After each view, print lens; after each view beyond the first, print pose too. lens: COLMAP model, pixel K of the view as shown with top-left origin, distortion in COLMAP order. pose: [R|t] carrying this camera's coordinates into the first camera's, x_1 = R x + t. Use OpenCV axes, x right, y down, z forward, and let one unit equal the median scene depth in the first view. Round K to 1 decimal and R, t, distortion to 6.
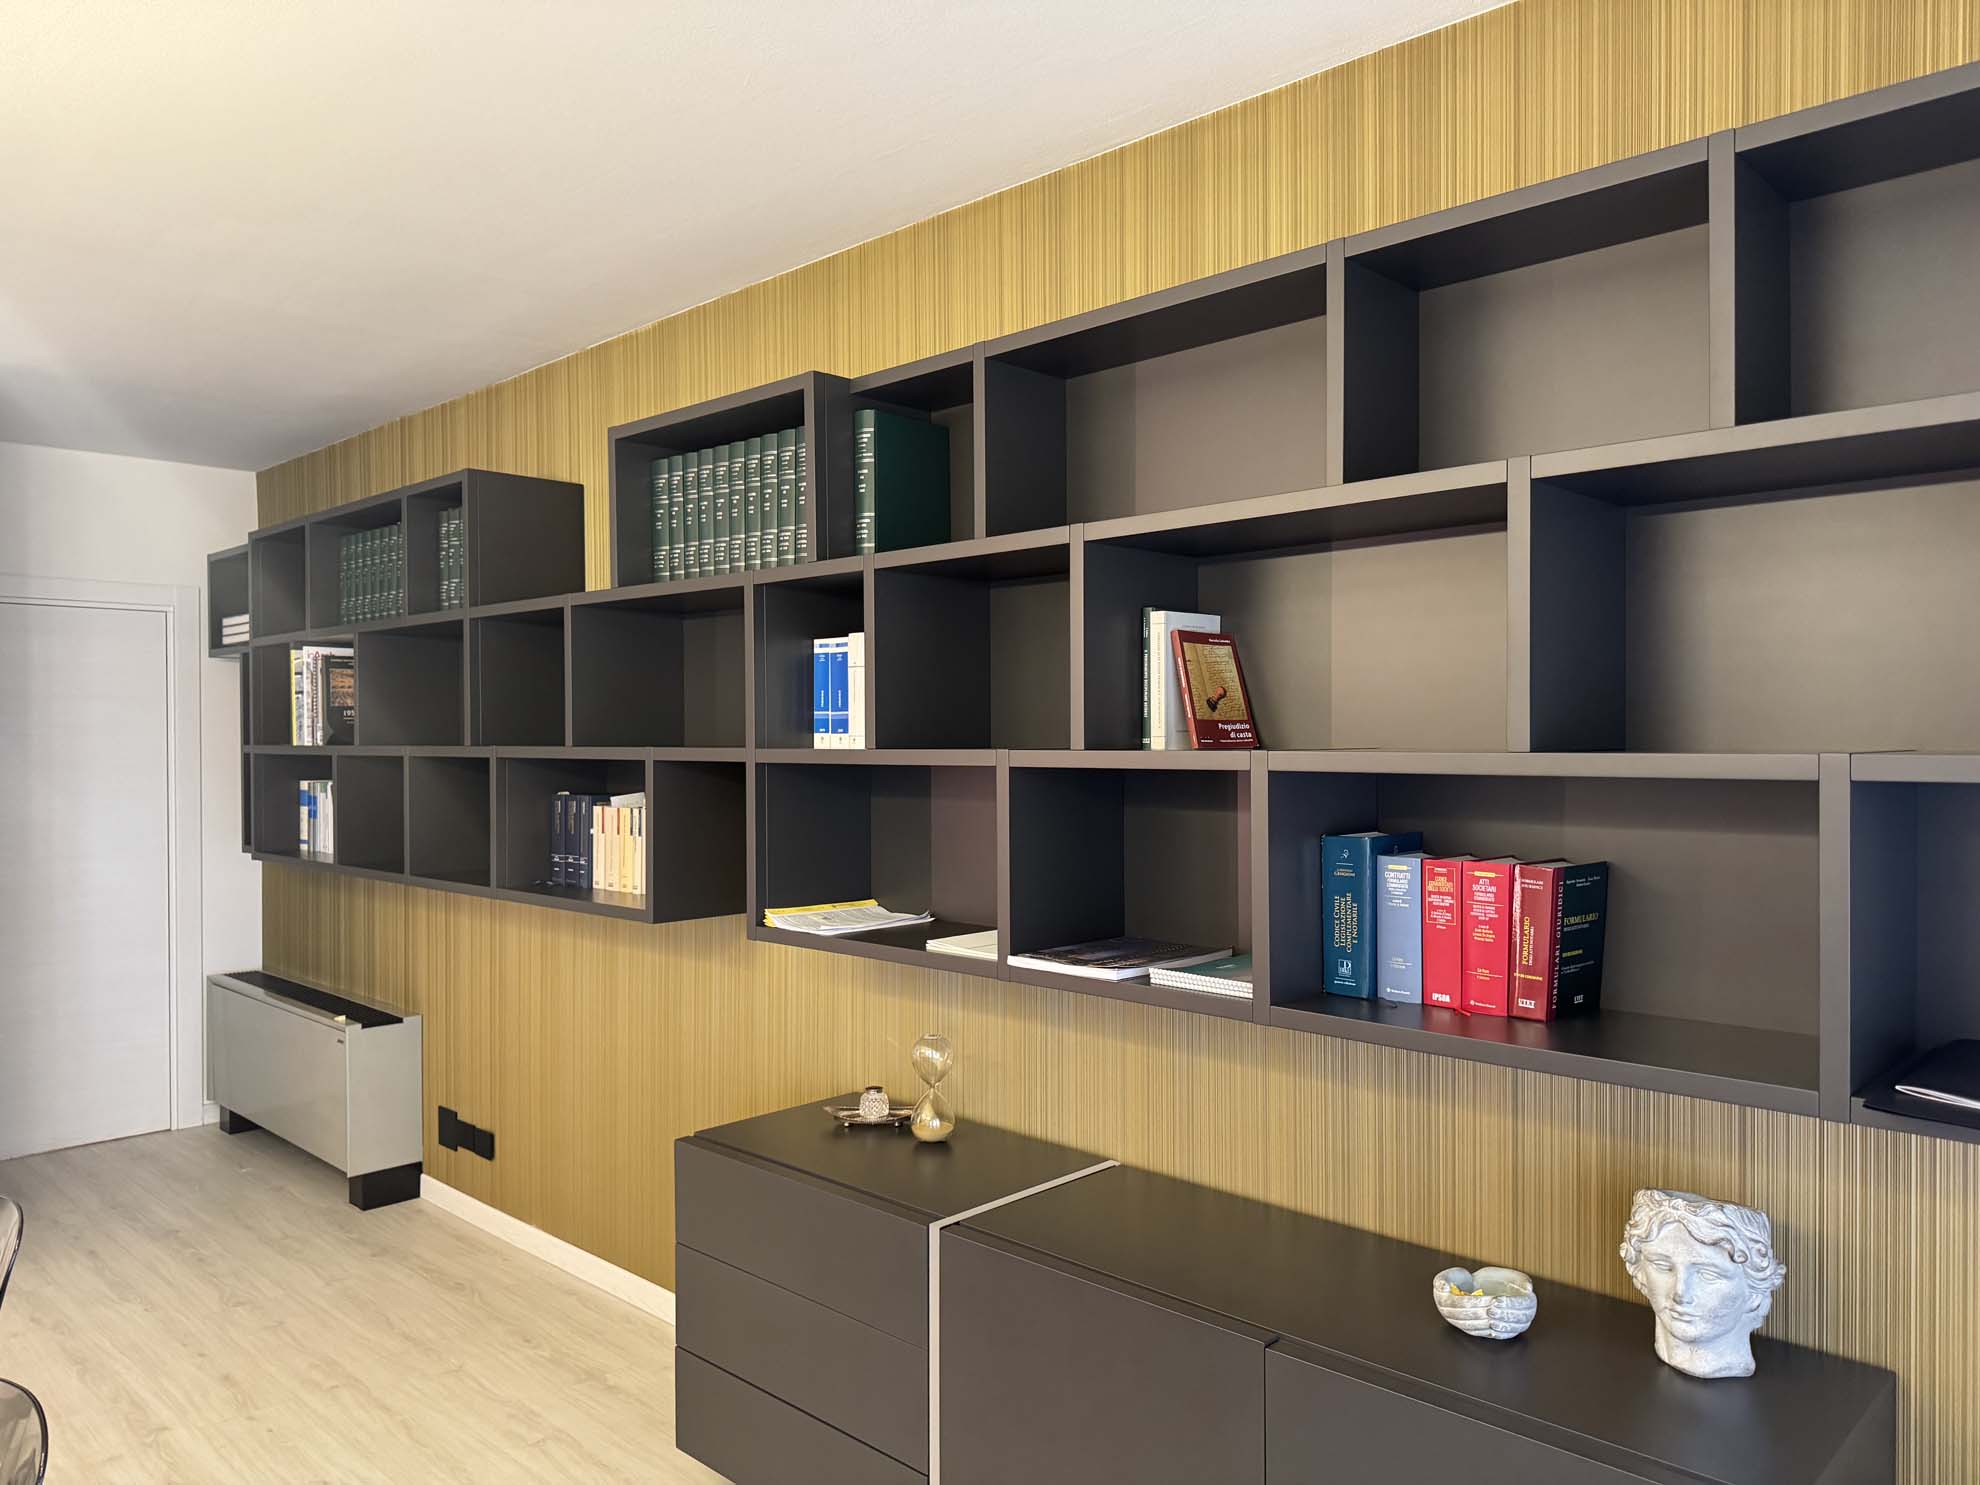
lens RADIAL K [[1416.3, 0, 1031.5], [0, 1416.3, 737.6], [0, 0, 1]] dist [0.055392, -0.071157]
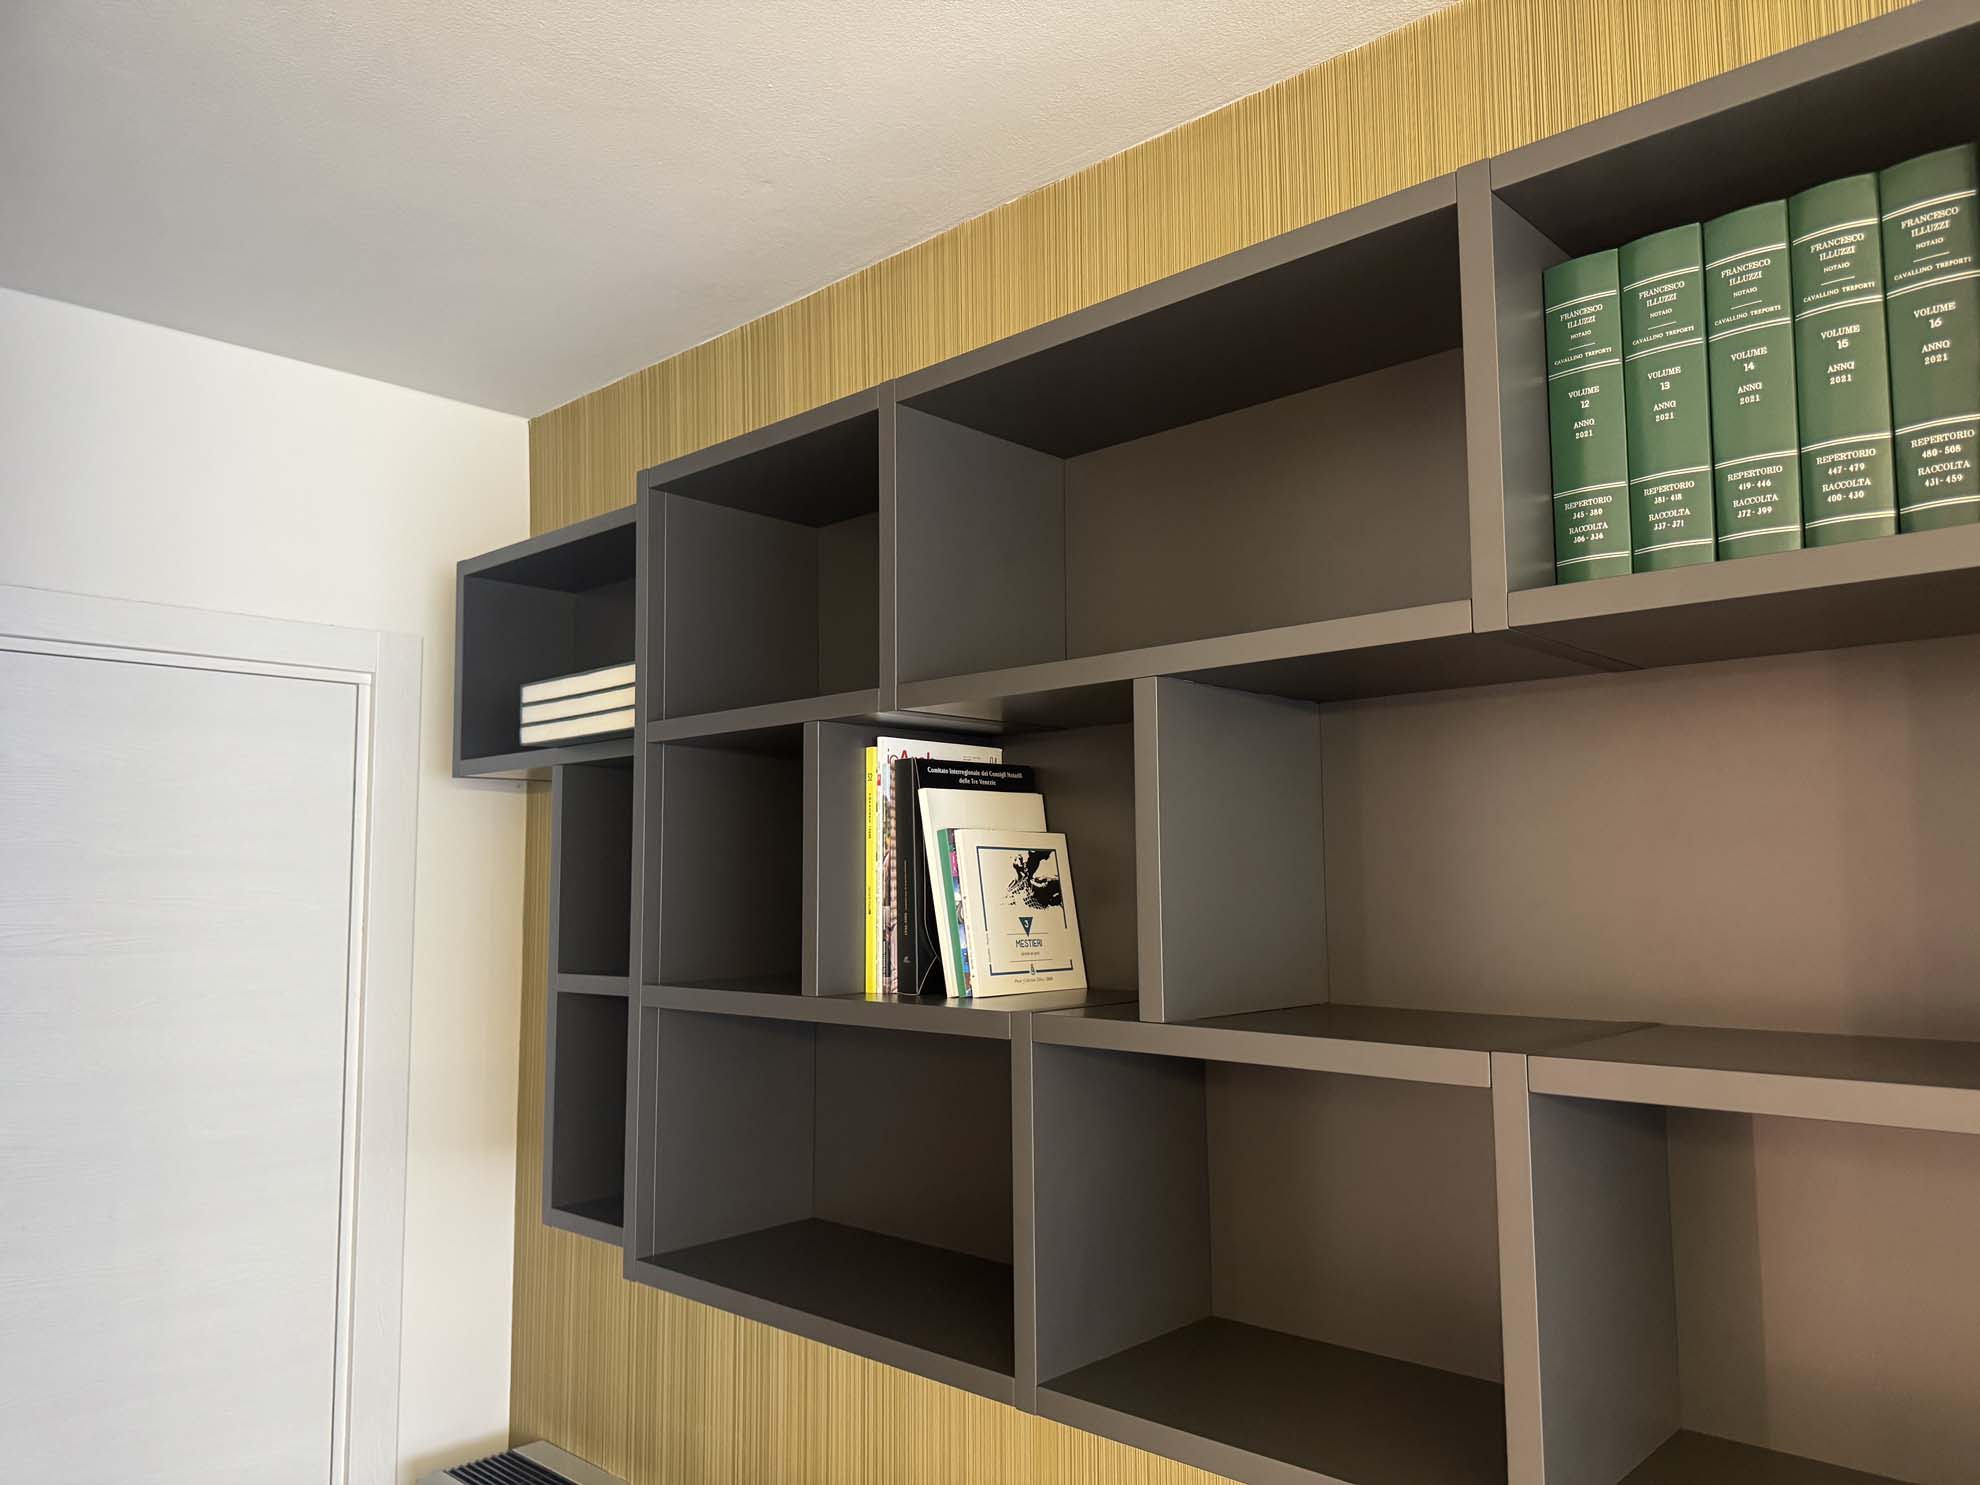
lens RADIAL K [[1416.3, 0, 1005.3], [0, 1416.3, 730.7], [0, 0, 1]] dist [0.055392, -0.071157]
pose [[0.999962, -0.006875, 0.005428, -0.442270], [0.007382, 0.994982, -0.099784, -0.025234], [-0.004715, 0.099820, 0.994994, 0.591831]]
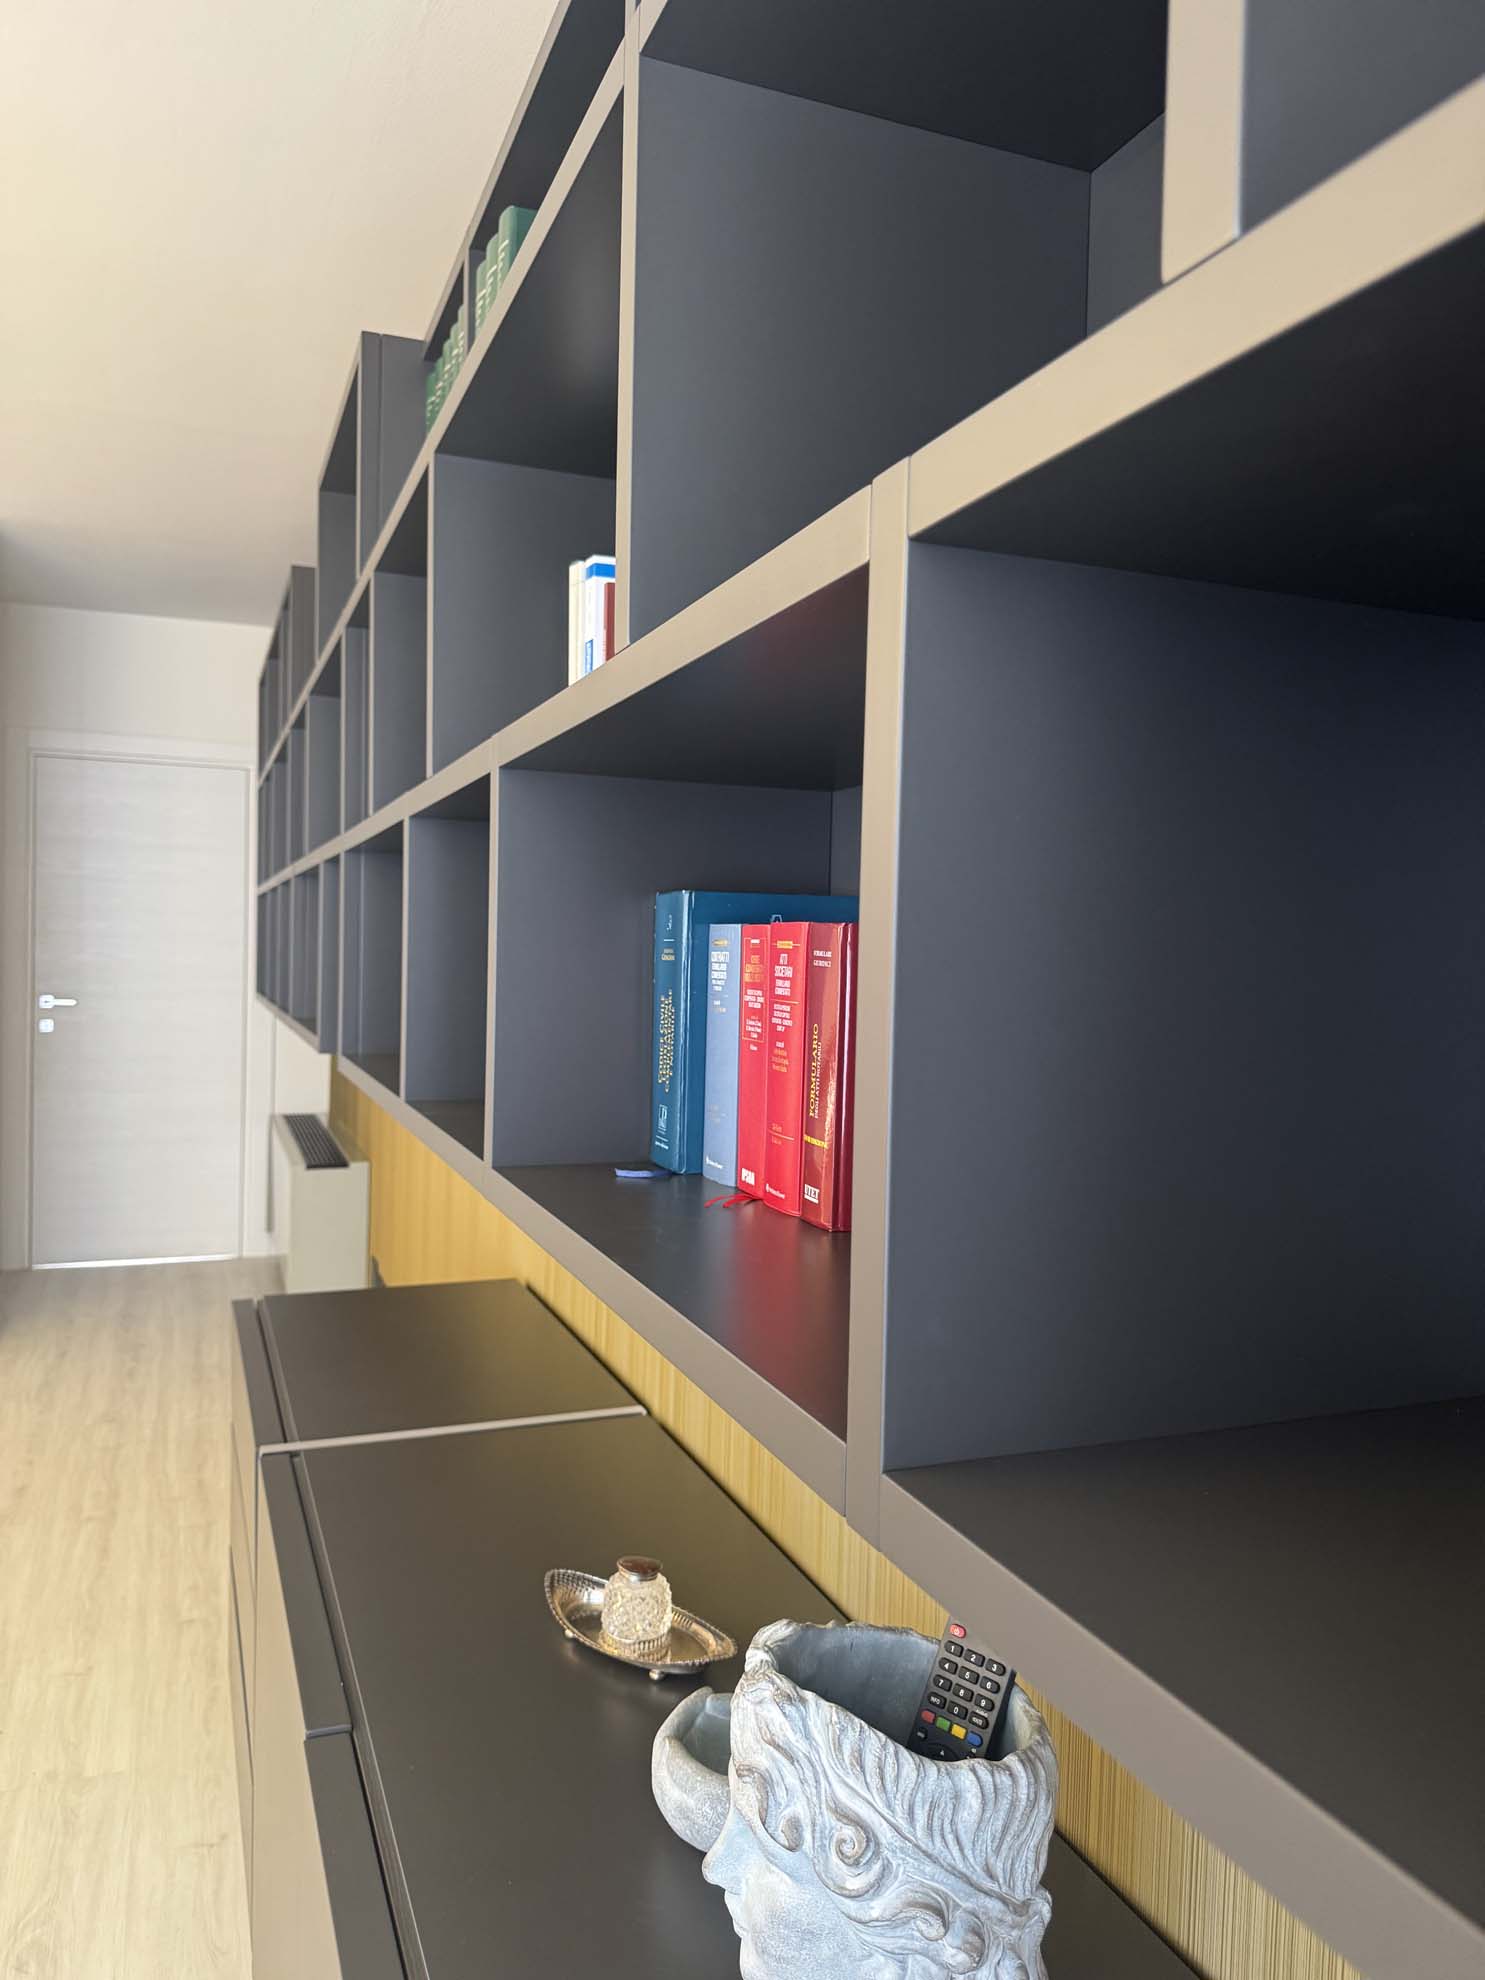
lens RADIAL K [[1416.3, 0, 743.0], [0, 1416.3, 973.6], [0, 0, 1]] dist [0.055392, -0.071157]
pose [[0.903073, 0.031379, -0.428339, 0.210940], [-0.028369, 0.999508, 0.013409, 0.040568], [0.428549, 0.000042, 0.903518, 0.212647]]
